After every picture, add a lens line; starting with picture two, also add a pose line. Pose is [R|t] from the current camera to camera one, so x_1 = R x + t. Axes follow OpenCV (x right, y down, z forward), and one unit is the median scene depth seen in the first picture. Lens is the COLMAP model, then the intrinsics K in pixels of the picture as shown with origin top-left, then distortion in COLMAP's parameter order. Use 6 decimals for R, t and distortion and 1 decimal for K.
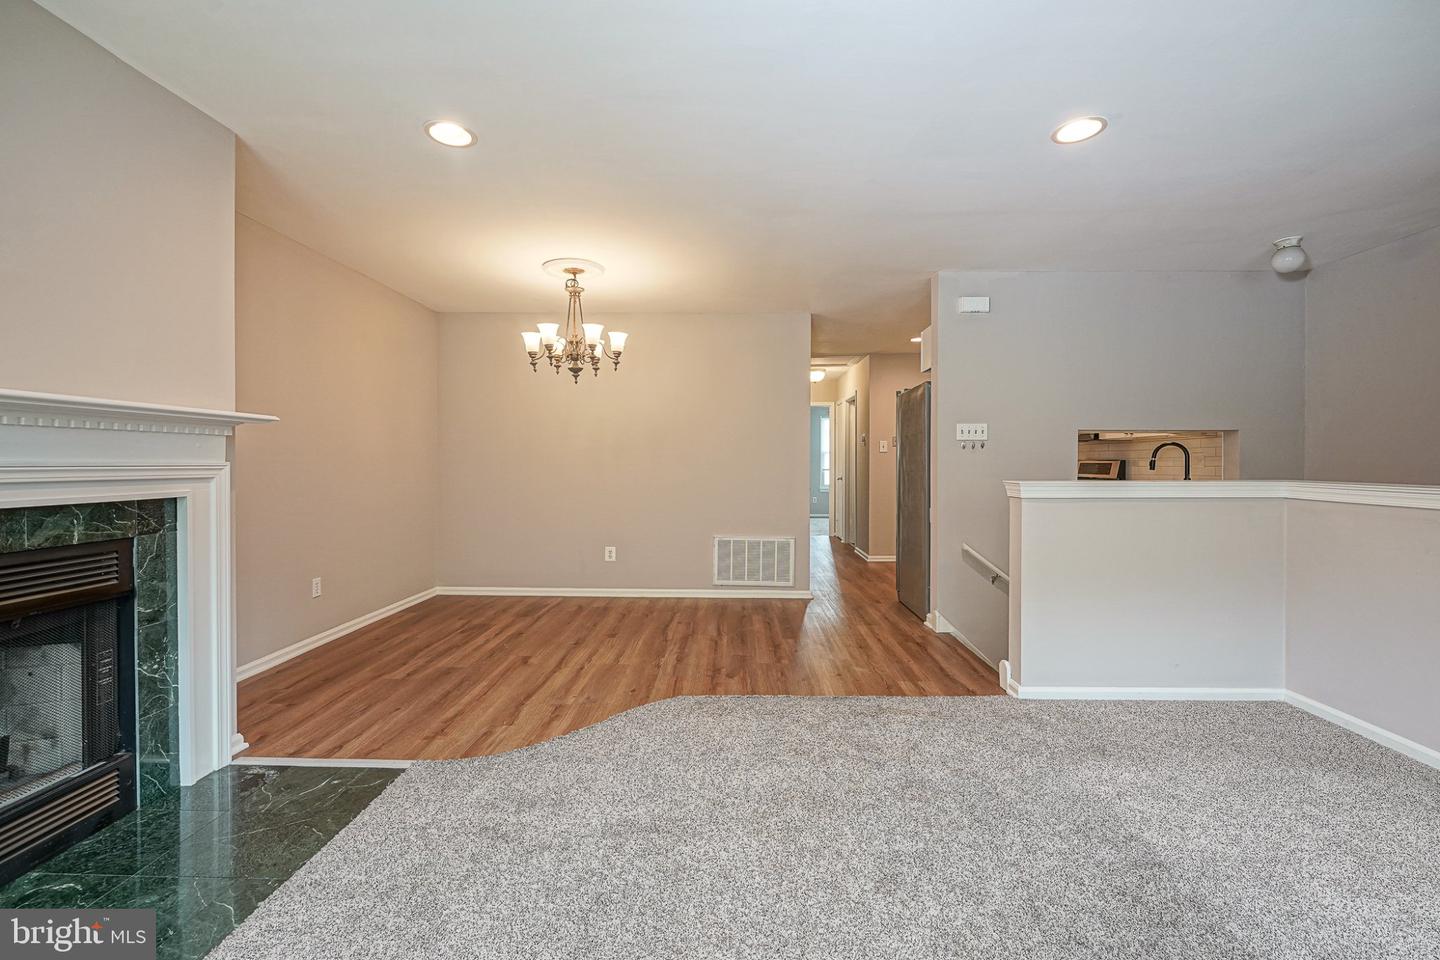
lens RADIAL K [[582.5, 0, 728.1], [0, 582.5, 470.0], [0, 0, 1]] dist [-0.000074, 0.000120]
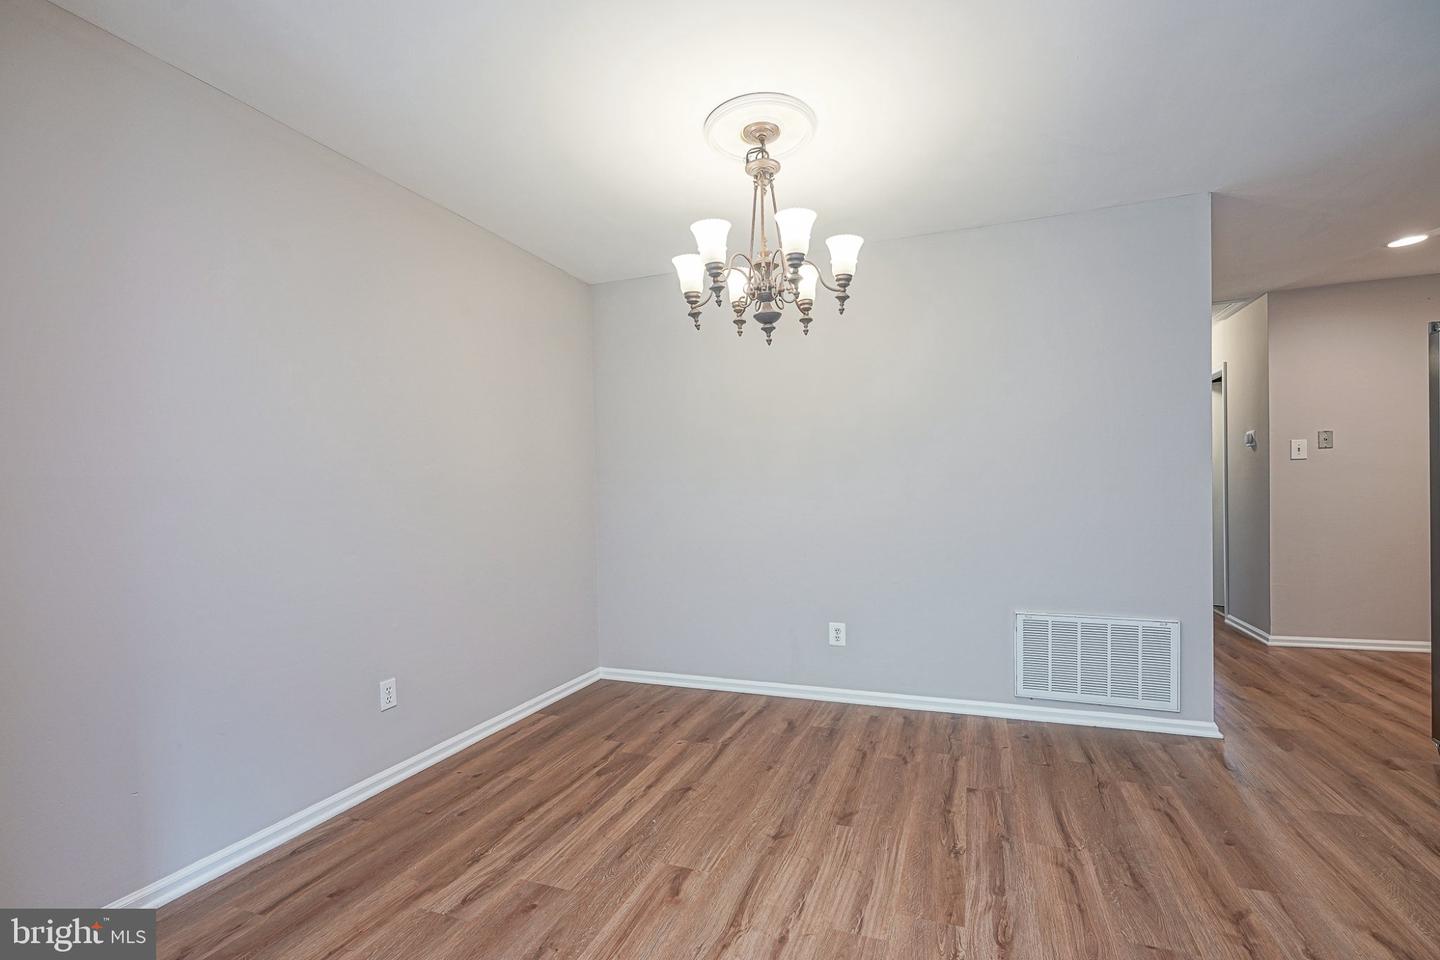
lens RADIAL K [[618.0, 0, 752.4], [0, 618.0, 504.0], [0, 0, 1]] dist [-0.001217, 0.000050]
pose [[0.945601, -0.017881, -0.324836, -0.104390], [0.021866, 0.999724, 0.008619, -0.005732], [0.324593, -0.015252, 0.945731, 0.511035]]
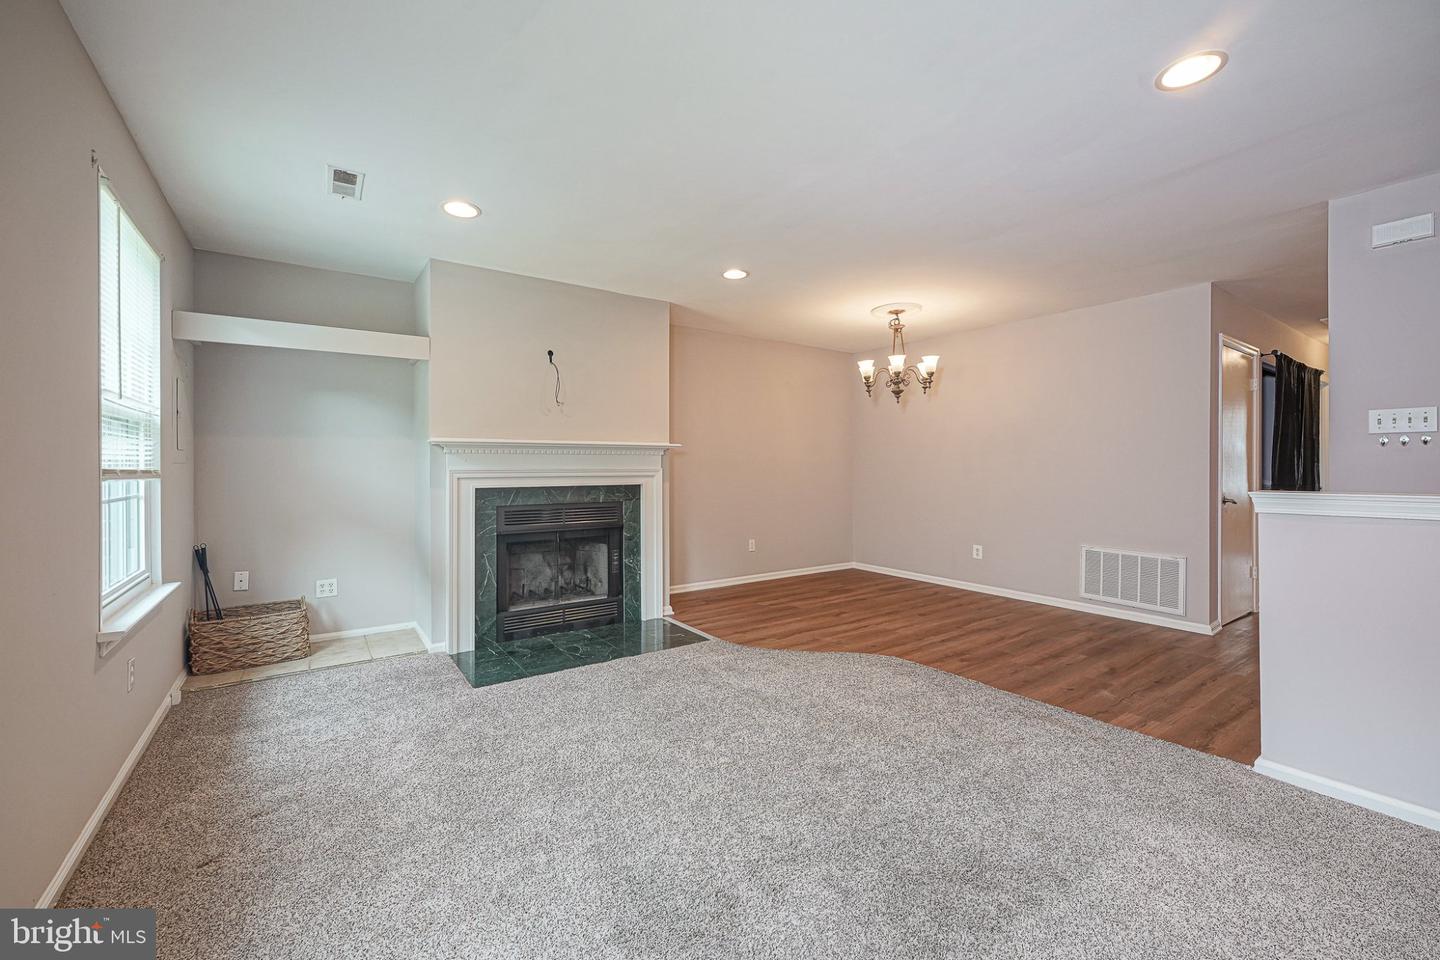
lens RADIAL K [[582.1, 0, 737.9], [0, 582.1, 468.5], [0, 0, 1]] dist [0.000692, 0.000085]
pose [[0.613228, -0.000270, -0.789906, 0.564999], [-0.007208, 0.999956, -0.005937, -0.000738], [0.789873, 0.009335, 0.613199, -0.018494]]
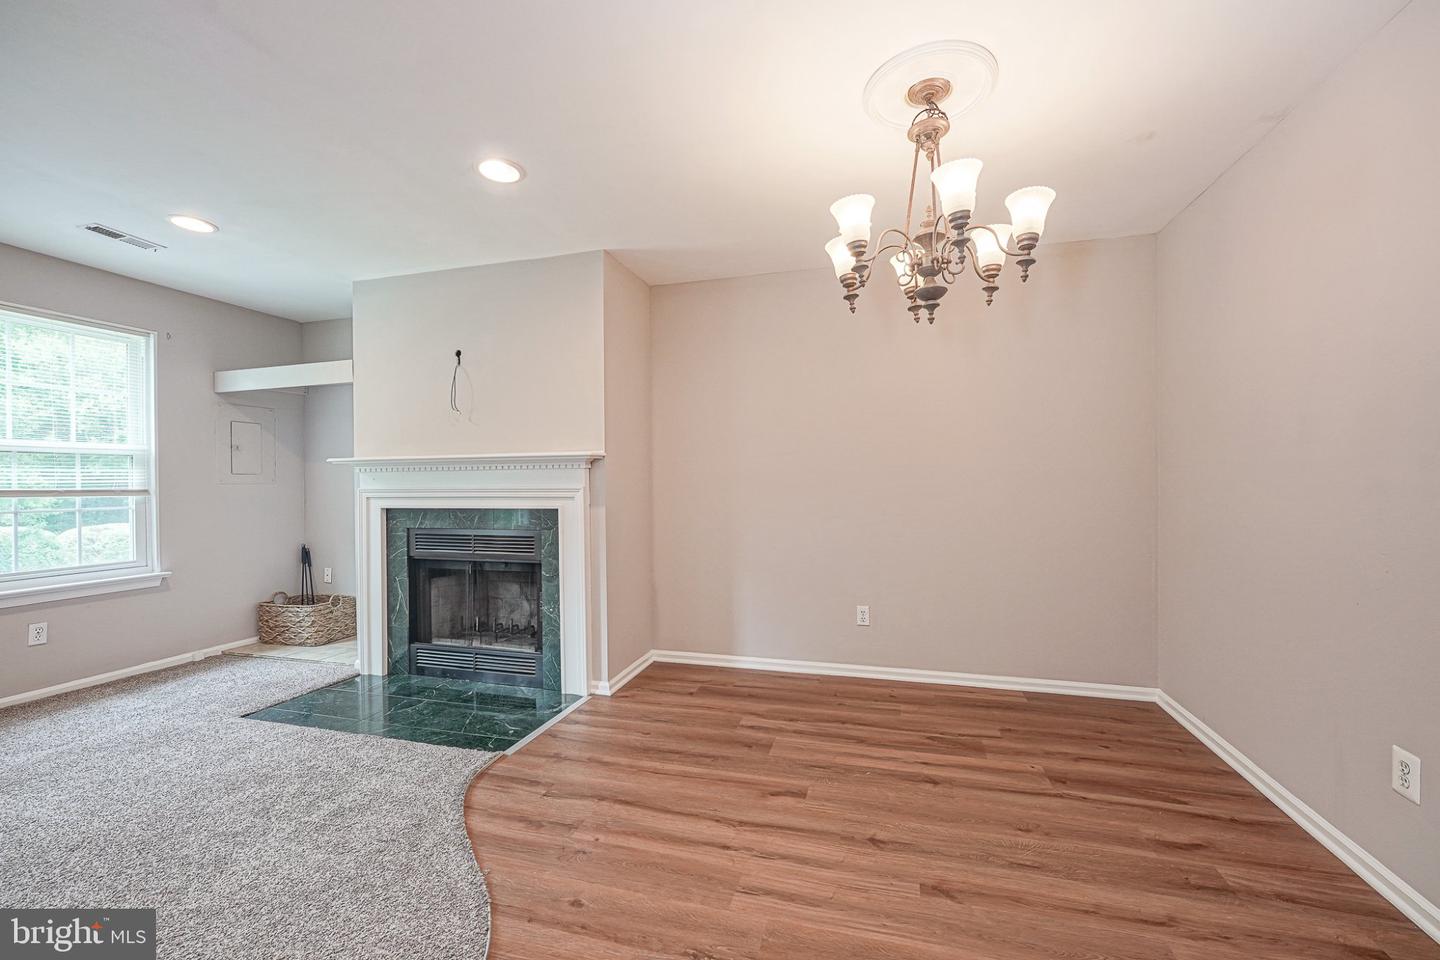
lens RADIAL K [[582.7, 0, 744.4], [0, 582.7, 487.9], [0, 0, 1]] dist [-0.001329, 0.000365]
pose [[-0.240222, 0.007127, -0.970692, 0.279111], [-0.005461, 0.999947, 0.008693, -0.015349], [0.970703, 0.007389, -0.240170, 1.090771]]
